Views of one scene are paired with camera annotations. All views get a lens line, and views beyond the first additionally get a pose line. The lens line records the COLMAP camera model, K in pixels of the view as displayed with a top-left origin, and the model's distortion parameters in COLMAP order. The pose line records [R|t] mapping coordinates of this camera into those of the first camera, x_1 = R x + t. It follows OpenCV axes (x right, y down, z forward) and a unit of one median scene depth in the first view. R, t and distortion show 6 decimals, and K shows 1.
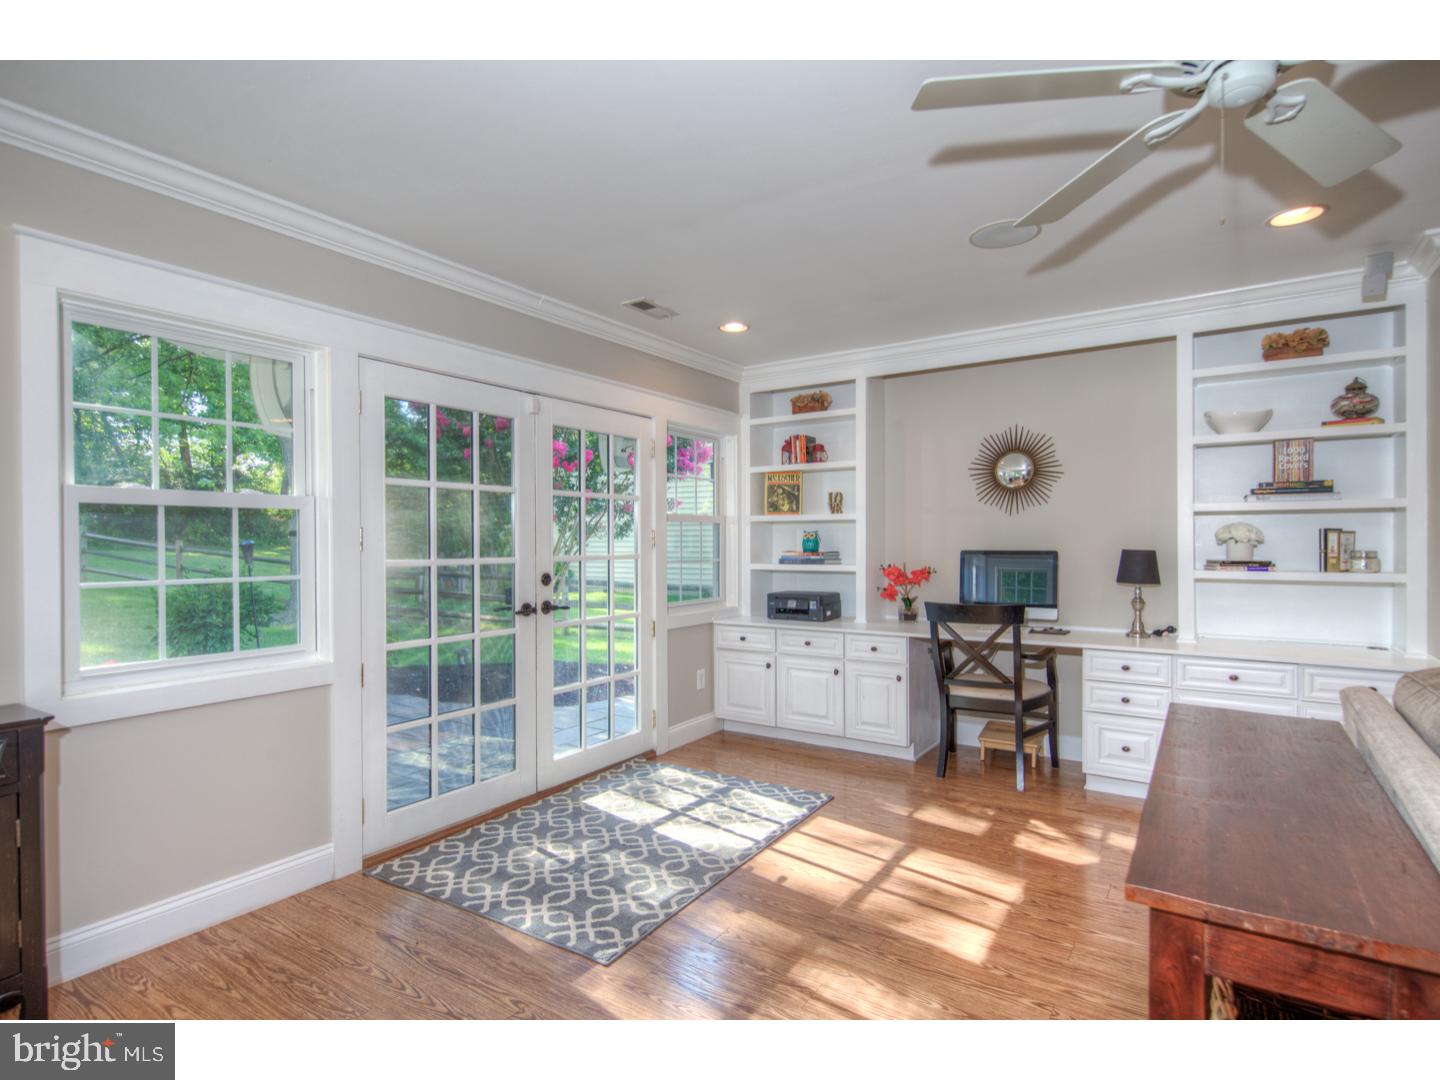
lens RADIAL K [[735.1, 0, 708.6], [0, 735.1, 546.5], [0, 0, 1]] dist [0.017045, -0.000007]
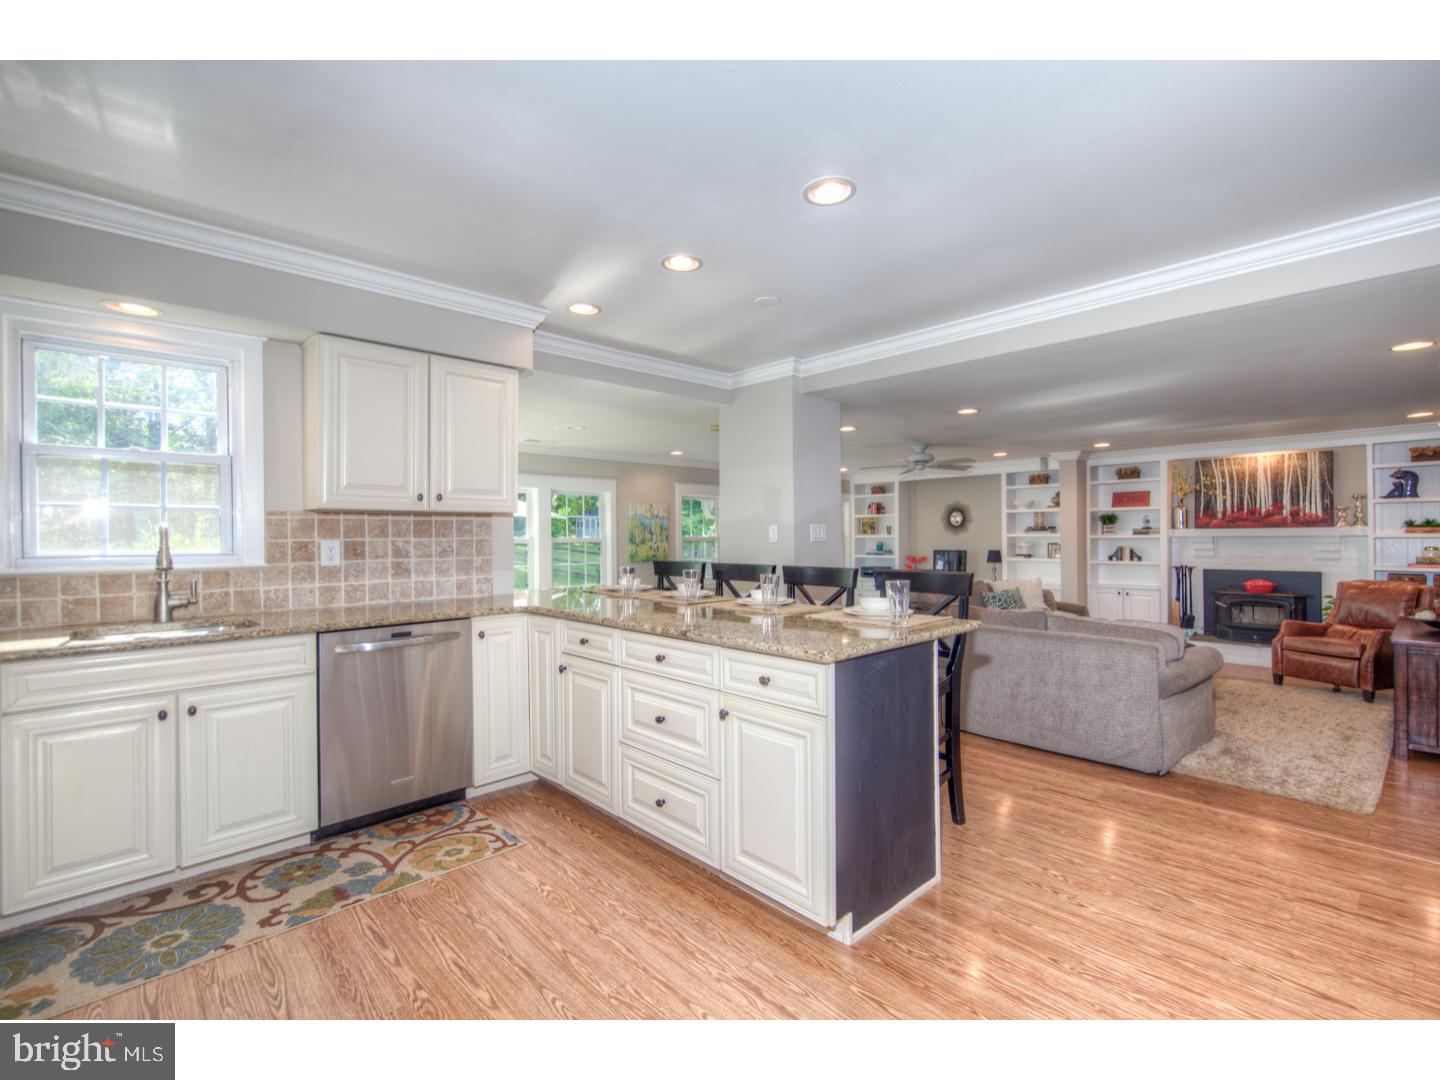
lens RADIAL K [[663.1, 0, 728.9], [0, 663.1, 536.9], [0, 0, 1]] dist [0.017375, -0.004429]
pose [[0.976538, -0.003495, -0.215316, 0.136145], [0.003116, 0.999993, -0.002098, -0.036559], [0.215322, 0.001377, 0.976542, -1.370267]]
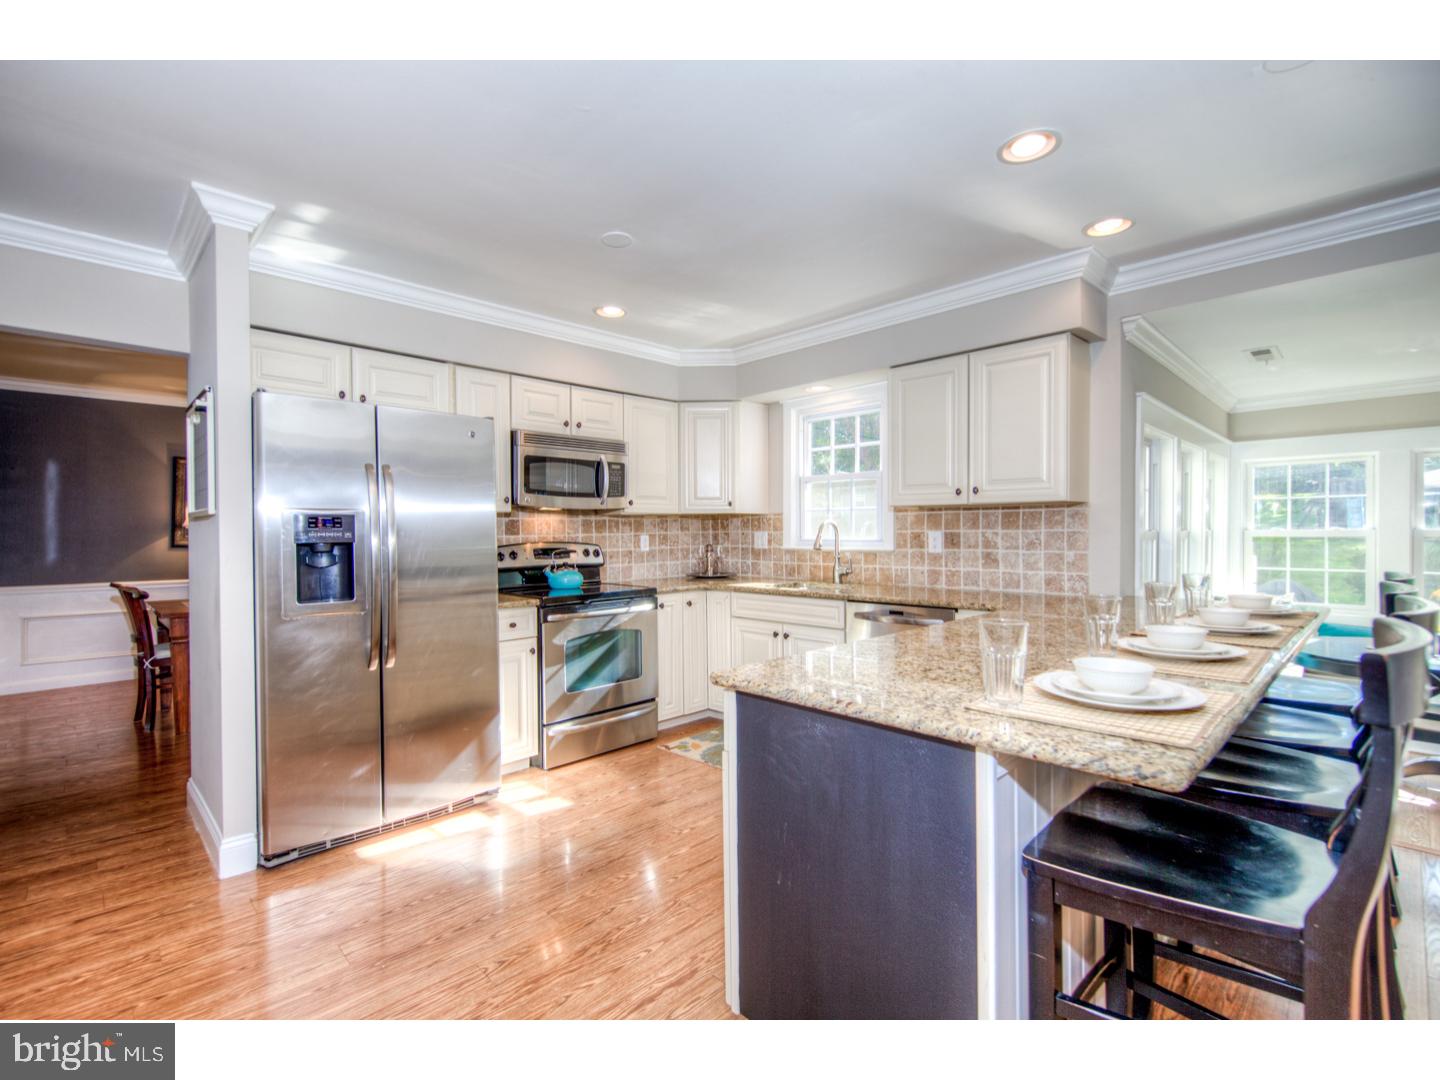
lens RADIAL K [[663.1, 0, 719.1], [0, 663.1, 536.0], [0, 0, 1]] dist [0.017375, -0.004429]
pose [[-0.202185, 0.010088, -0.979295, 0.453629], [0.000568, 0.999948, 0.010183, -0.038813], [0.979347, 0.001502, -0.202180, -0.866574]]
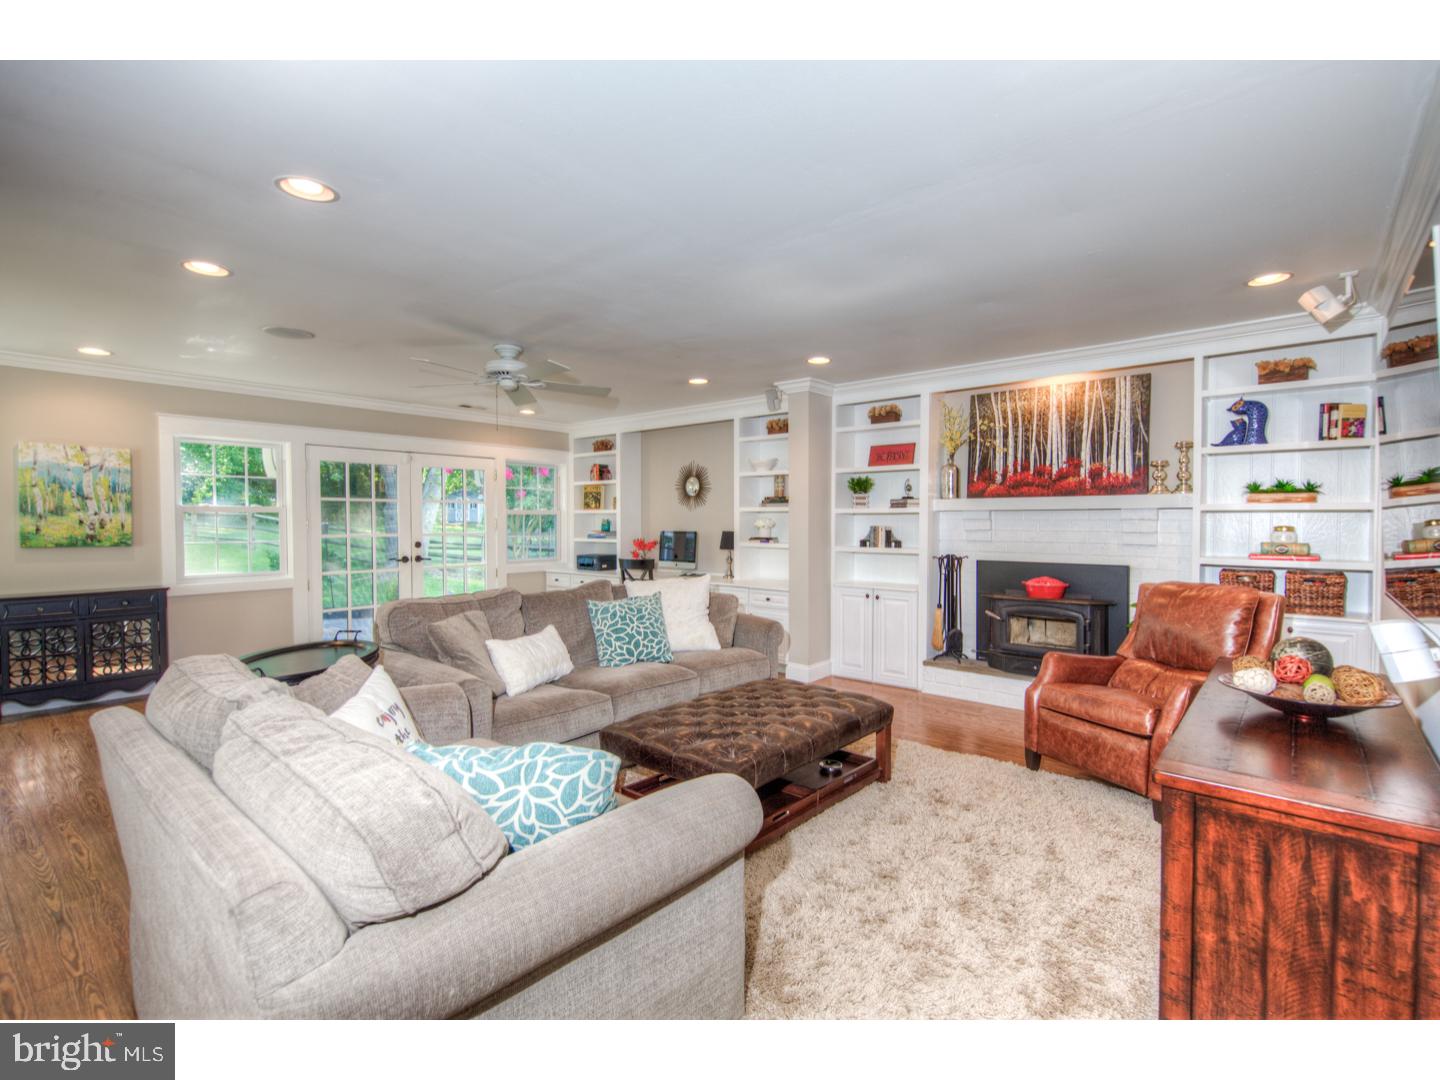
lens RADIAL K [[663.1, 0, 746.4], [0, 663.1, 539.4], [0, 0, 1]] dist [0.017375, -0.004429]
pose [[0.995238, 0.006487, -0.097255, 0.682056], [-0.004071, 0.999679, 0.025020, -0.014945], [0.097386, -0.024505, 0.994945, -0.579181]]
